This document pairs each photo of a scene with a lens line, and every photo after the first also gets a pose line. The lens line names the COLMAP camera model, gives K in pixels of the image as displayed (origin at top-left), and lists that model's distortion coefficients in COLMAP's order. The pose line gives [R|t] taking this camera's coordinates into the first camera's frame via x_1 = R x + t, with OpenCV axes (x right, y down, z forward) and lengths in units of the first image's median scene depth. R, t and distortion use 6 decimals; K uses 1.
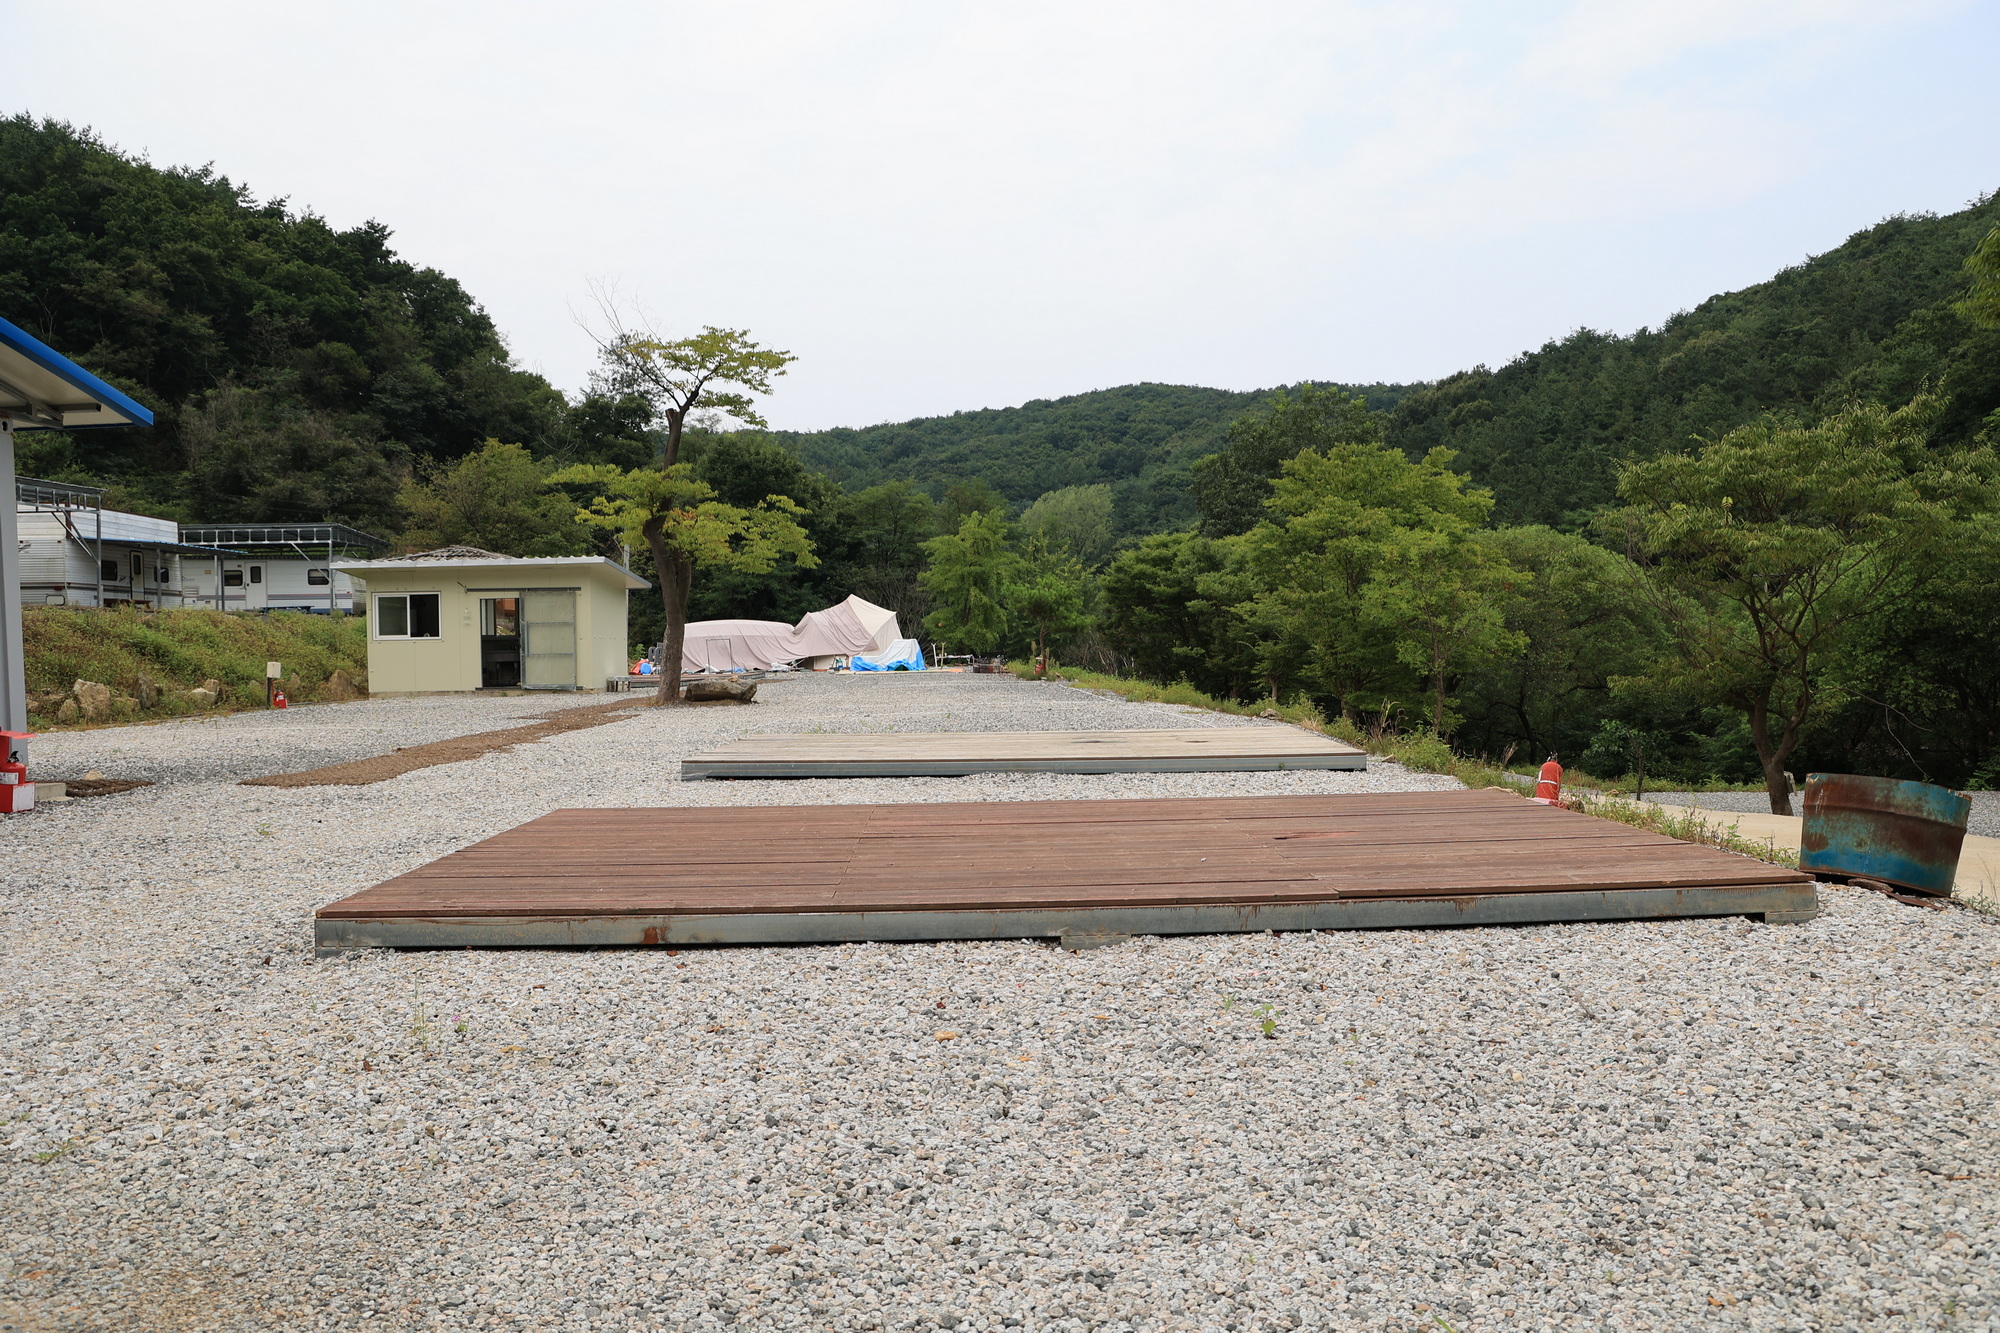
lens RADIAL K [[1386.2, 0, 1012.8], [0, 1386.2, 662.5], [0, 0, 1]] dist [-0.054175, 0.042668]
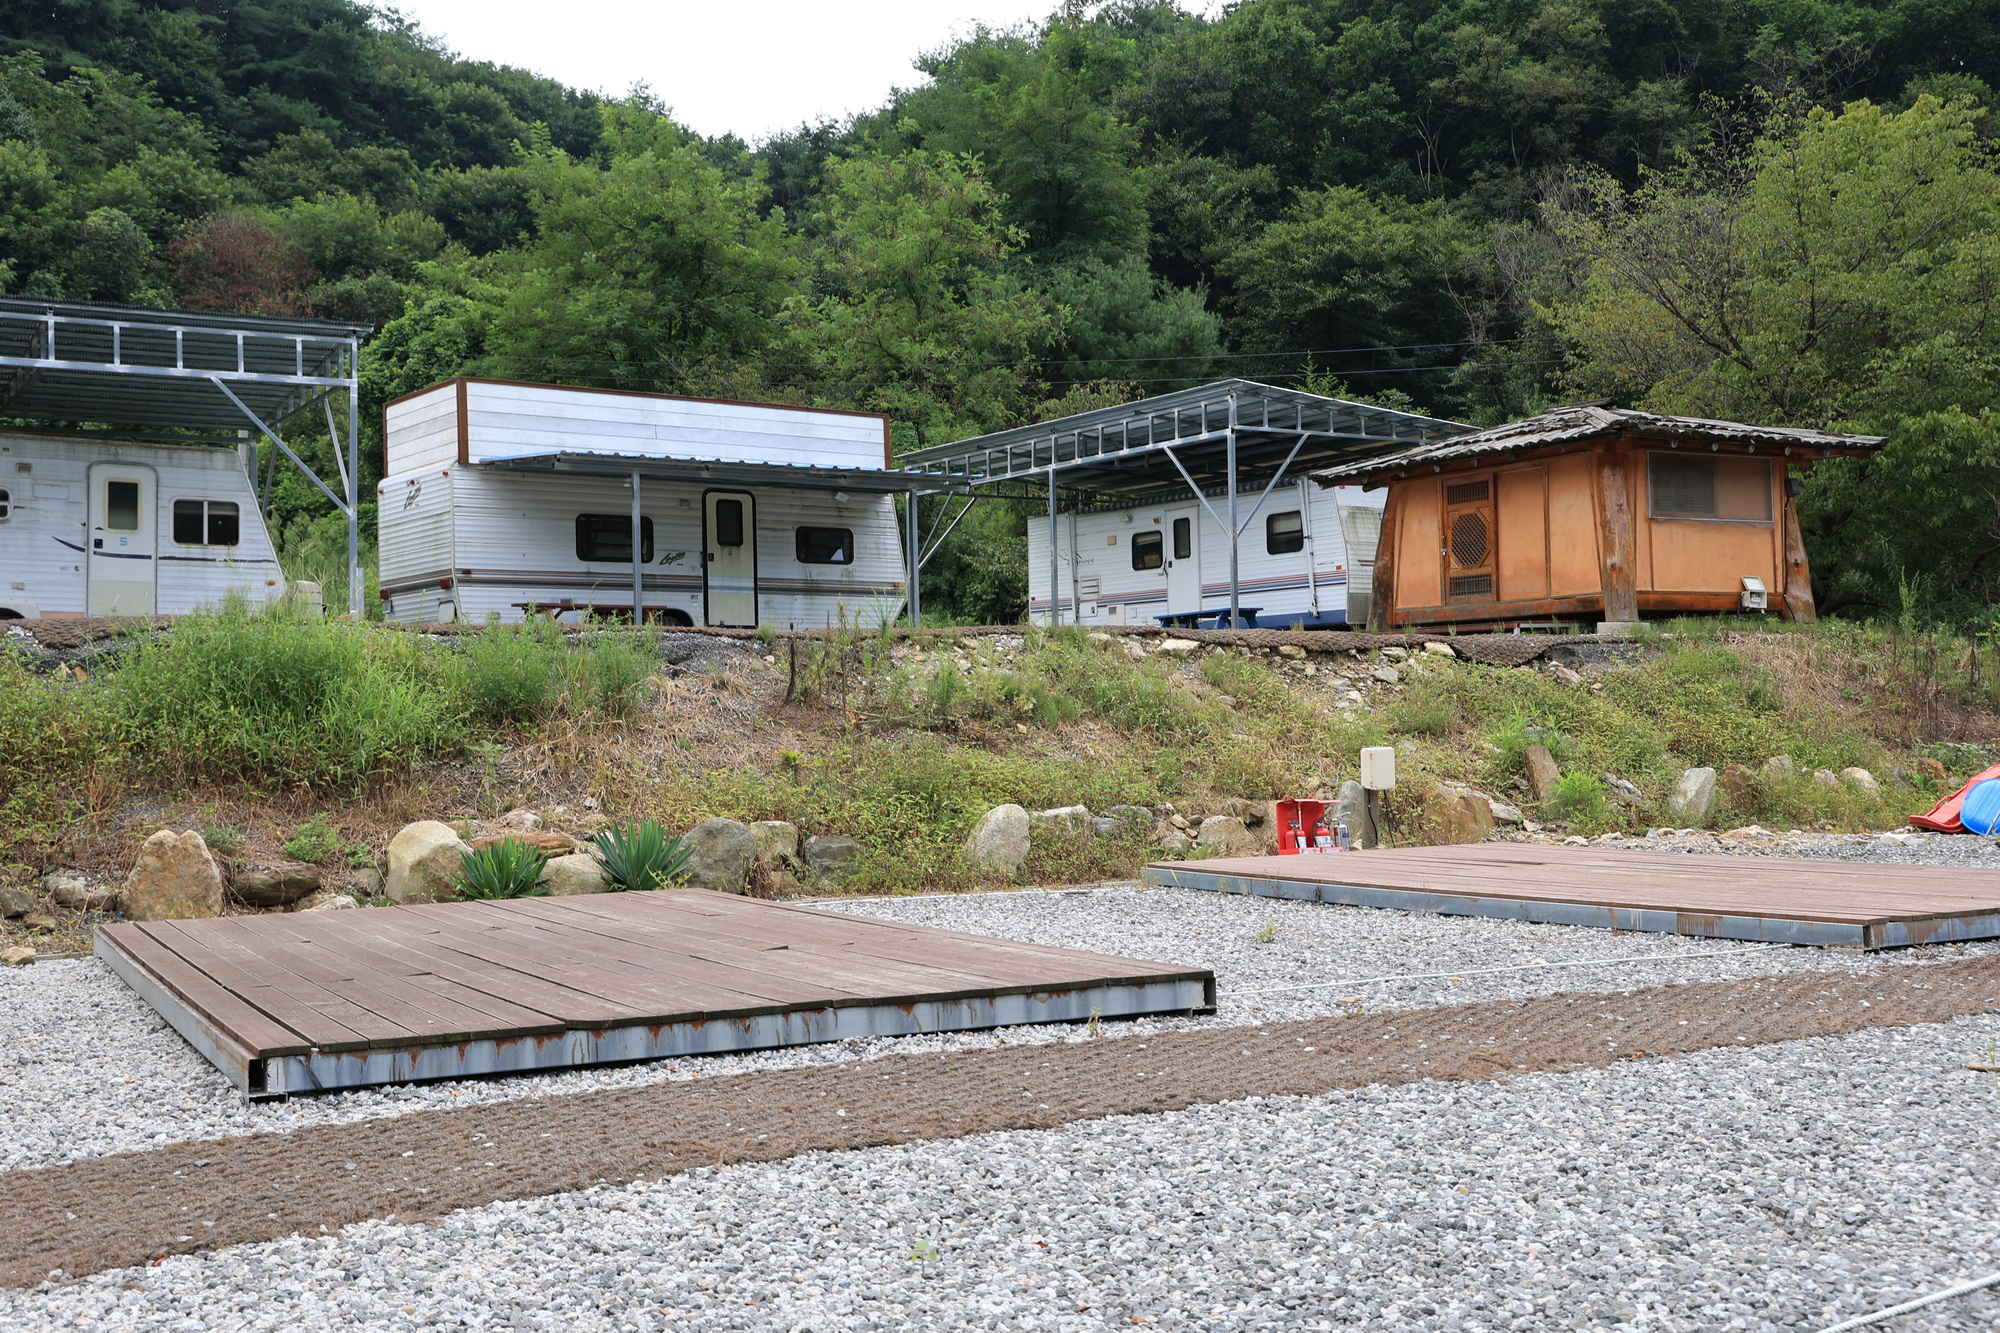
lens RADIAL K [[2151.1, 0, 1000.8], [0, 2151.1, 656.6], [0, 0, 1]] dist [0.072422, 0.000000]
pose [[0.523261, -0.030857, -0.851614, -0.020448], [0.002309, 0.999392, -0.034792, -0.003893], [0.852169, 0.016239, 0.523014, 0.359772]]
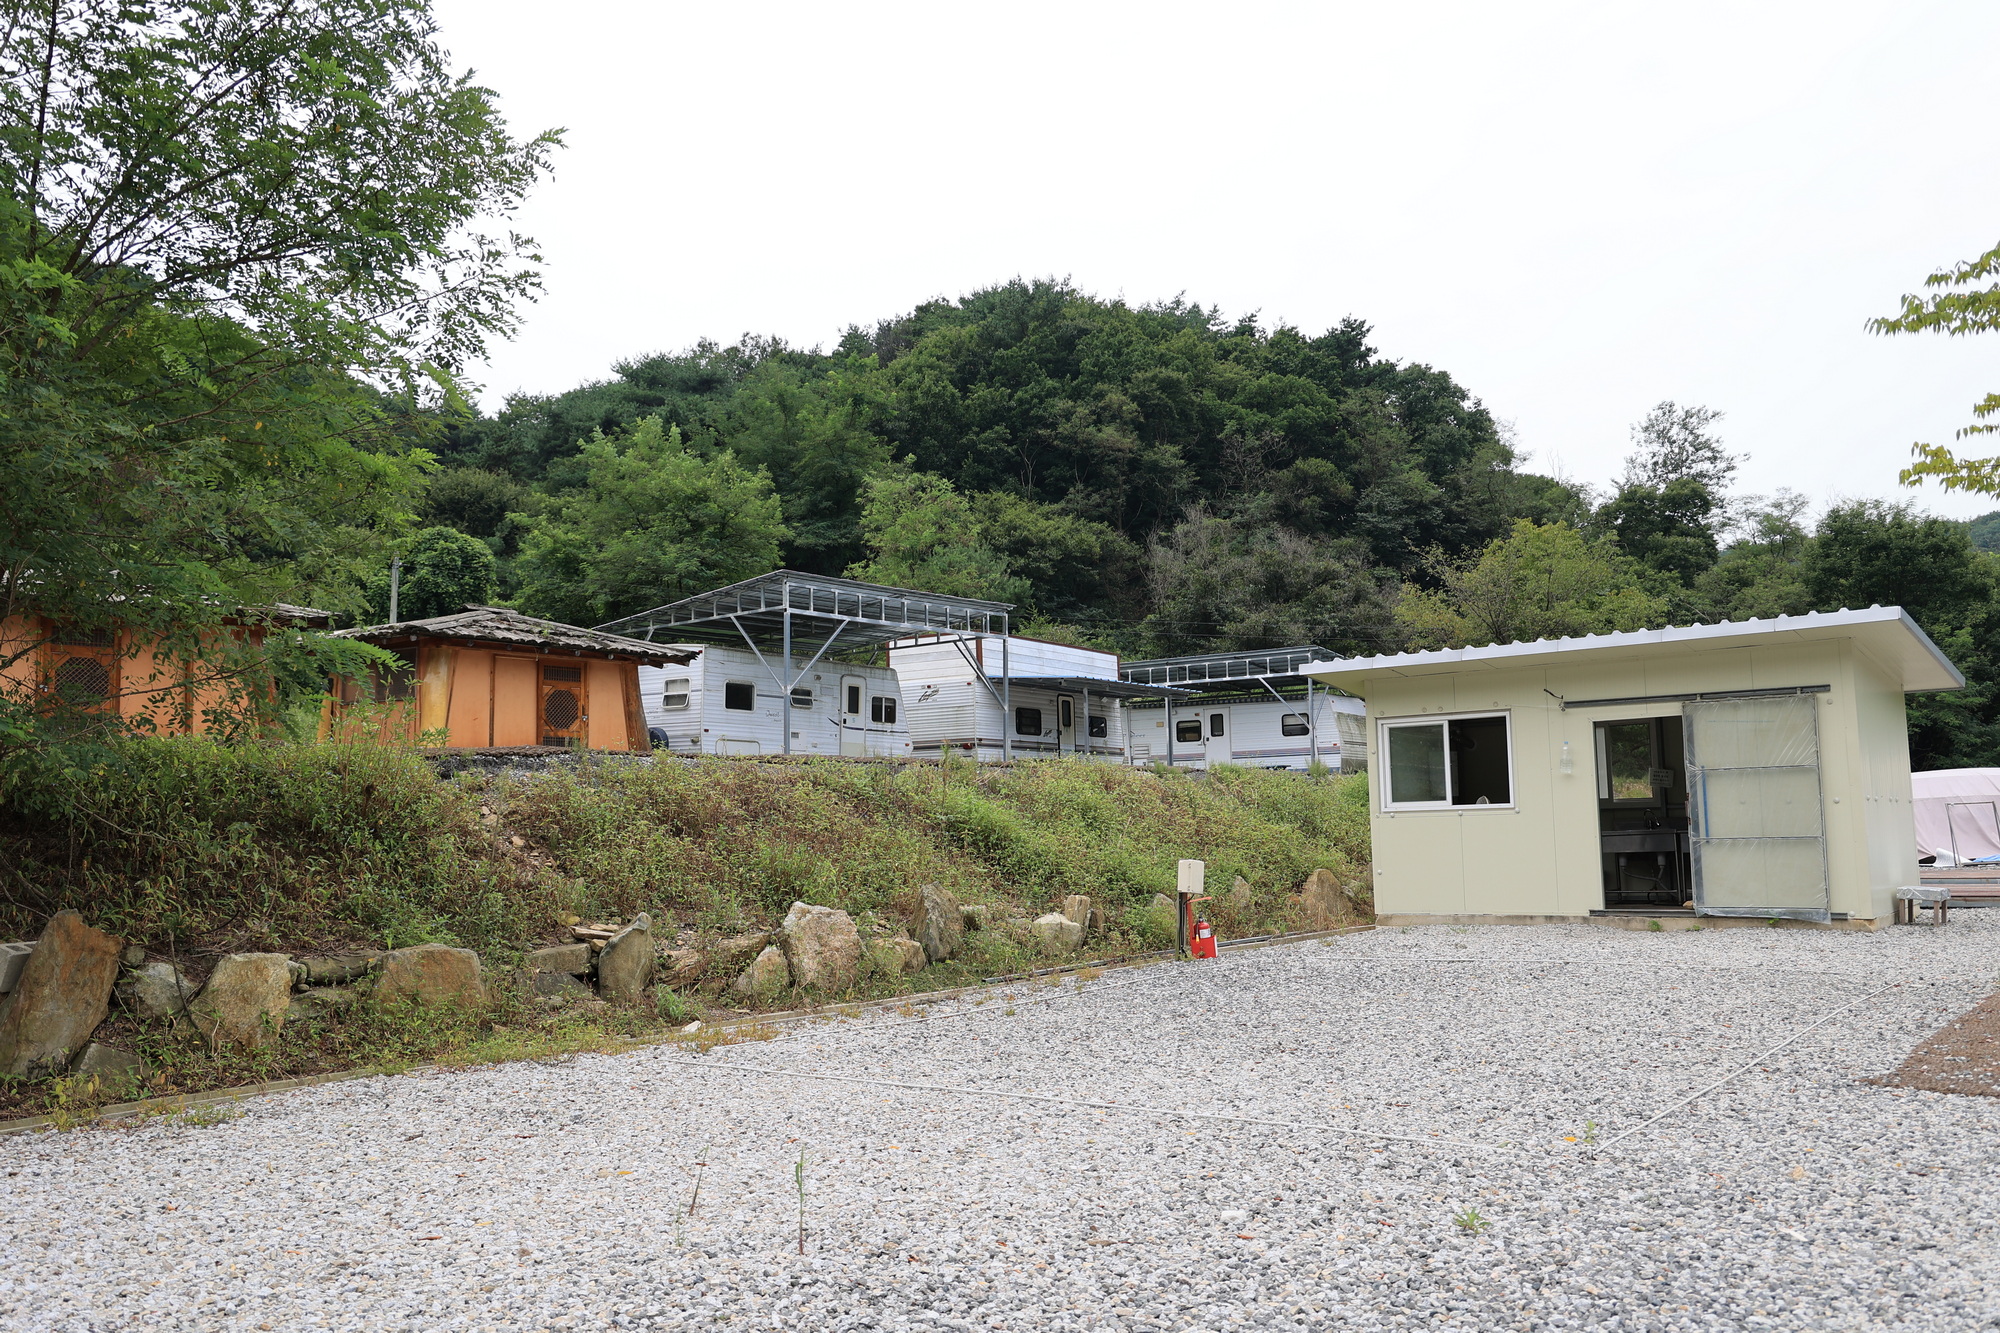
lens RADIAL K [[1577.3, 0, 995.0], [0, 1577.3, 664.4], [0, 0, 1]] dist [-0.029267, 0.004514]
pose [[0.787139, -0.068511, -0.612958, -0.073657], [0.001023, 0.993955, -0.109782, -0.002236], [0.616774, 0.085787, 0.782451, 0.152751]]
